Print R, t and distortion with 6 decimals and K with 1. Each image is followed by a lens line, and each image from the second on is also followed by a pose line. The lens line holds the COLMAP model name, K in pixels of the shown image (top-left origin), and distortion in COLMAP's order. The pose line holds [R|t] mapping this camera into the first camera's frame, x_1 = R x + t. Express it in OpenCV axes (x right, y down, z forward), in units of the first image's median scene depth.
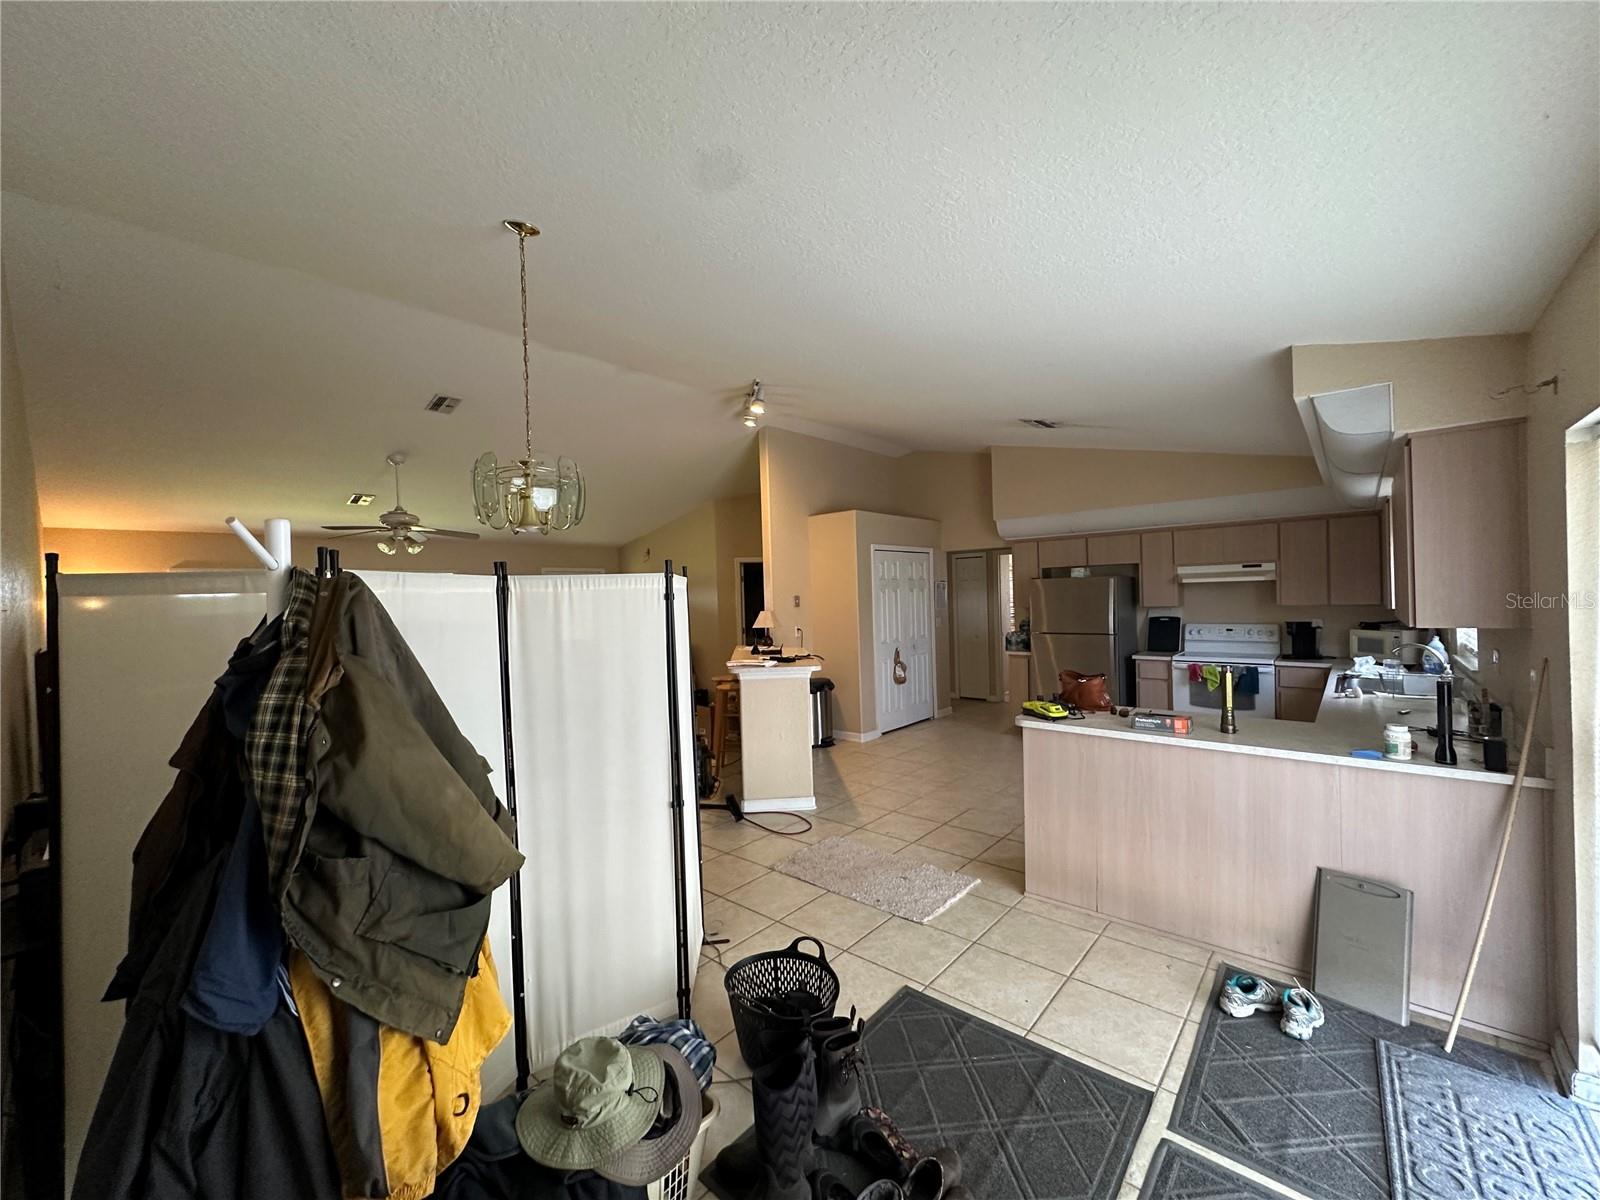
lens RADIAL K [[638.1, 0, 800.0], [0, 638.1, 600.0], [0, 0, 1]] dist [-0.005400, 0.000193]
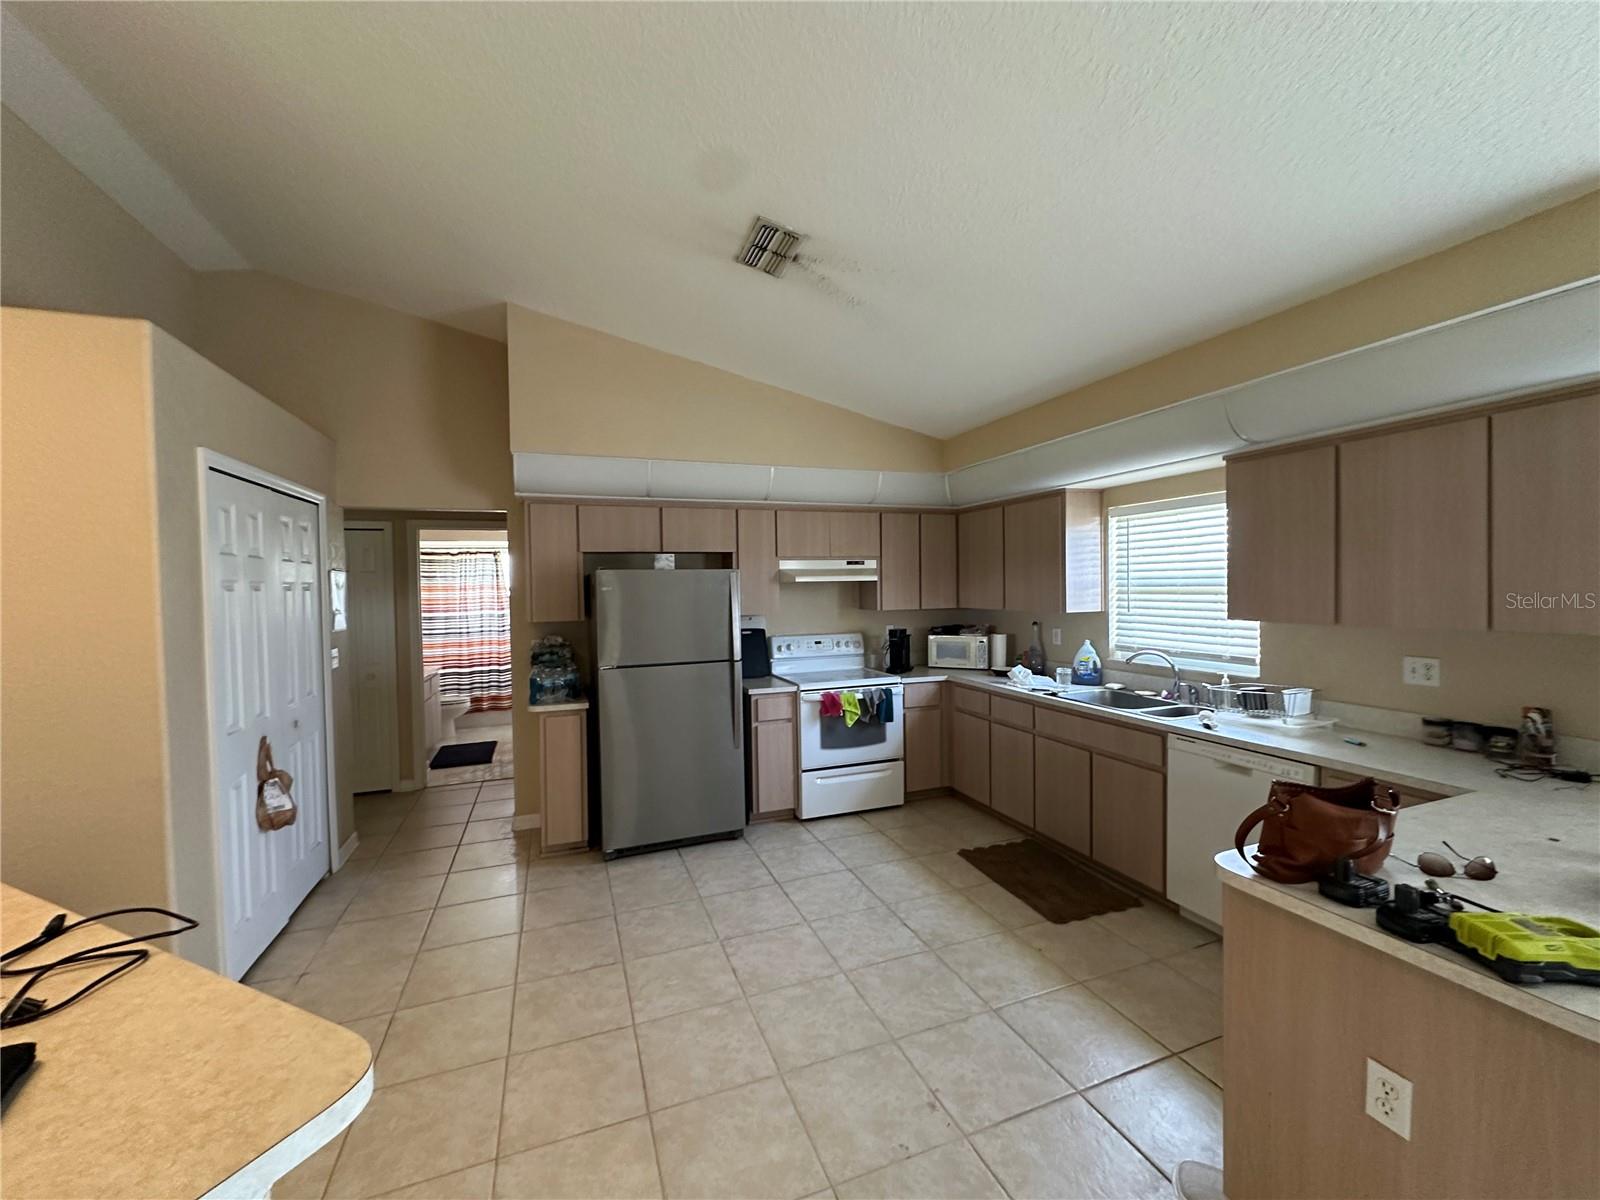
lens RADIAL K [[638.1, 0, 800.0], [0, 638.1, 600.0], [0, 0, 1]] dist [-0.005400, 0.000193]
pose [[0.467213, -0.000218, 0.884145, -0.042810], [0.010097, 0.999936, -0.005089, -0.002400], [-0.884087, 0.011305, 0.467185, 0.658428]]
